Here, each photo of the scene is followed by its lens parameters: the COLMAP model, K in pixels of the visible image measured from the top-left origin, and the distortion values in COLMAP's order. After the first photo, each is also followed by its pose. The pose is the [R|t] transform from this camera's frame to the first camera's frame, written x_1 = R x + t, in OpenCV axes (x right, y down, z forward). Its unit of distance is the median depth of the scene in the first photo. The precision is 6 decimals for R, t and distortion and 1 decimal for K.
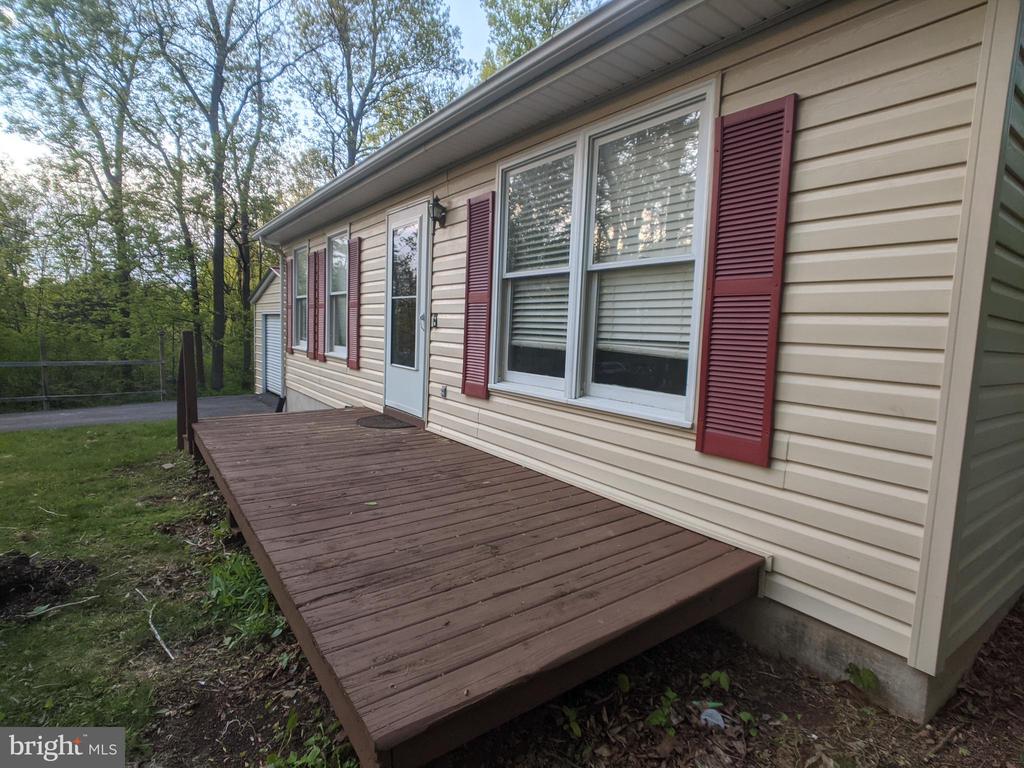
lens RADIAL K [[532.8, 0, 505.8], [0, 532.8, 365.8], [0, 0, 1]] dist [-0.015740, 0.000354]
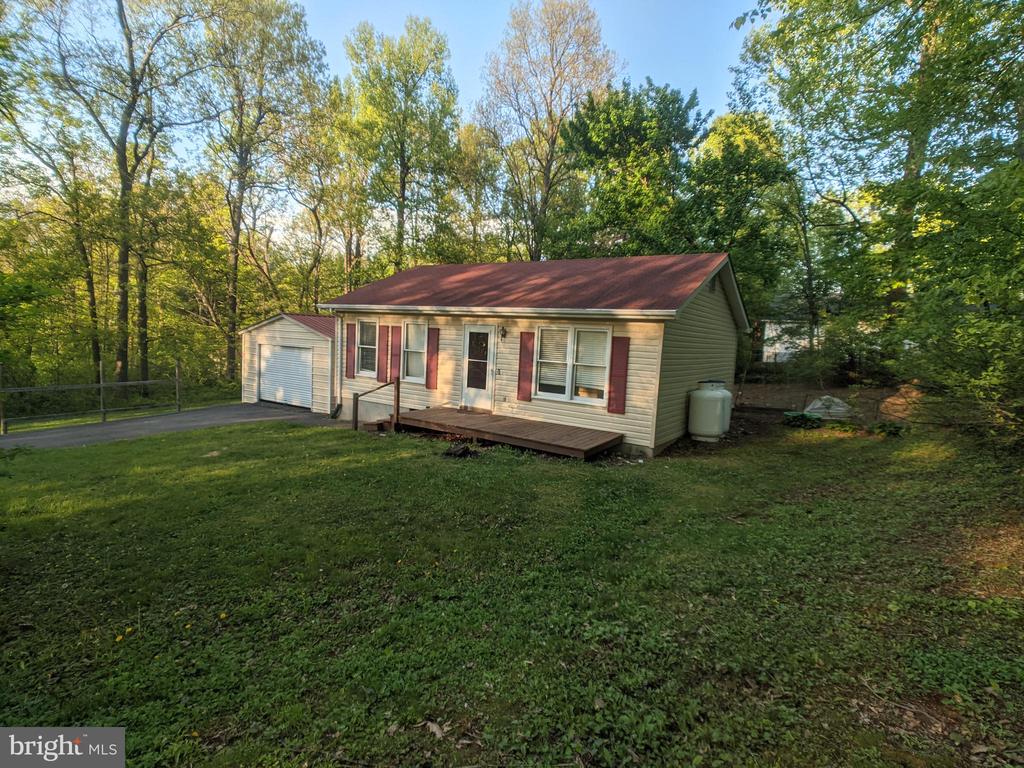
lens RADIAL K [[532.8, 0, 505.8], [0, 532.8, 365.8], [0, 0, 1]] dist [-0.015740, 0.000354]
pose [[0.934117, 0.004411, 0.356939, -1.436507], [-0.002128, 0.999975, -0.006789, -0.132809], [-0.356960, 0.005582, 0.934103, -2.005237]]
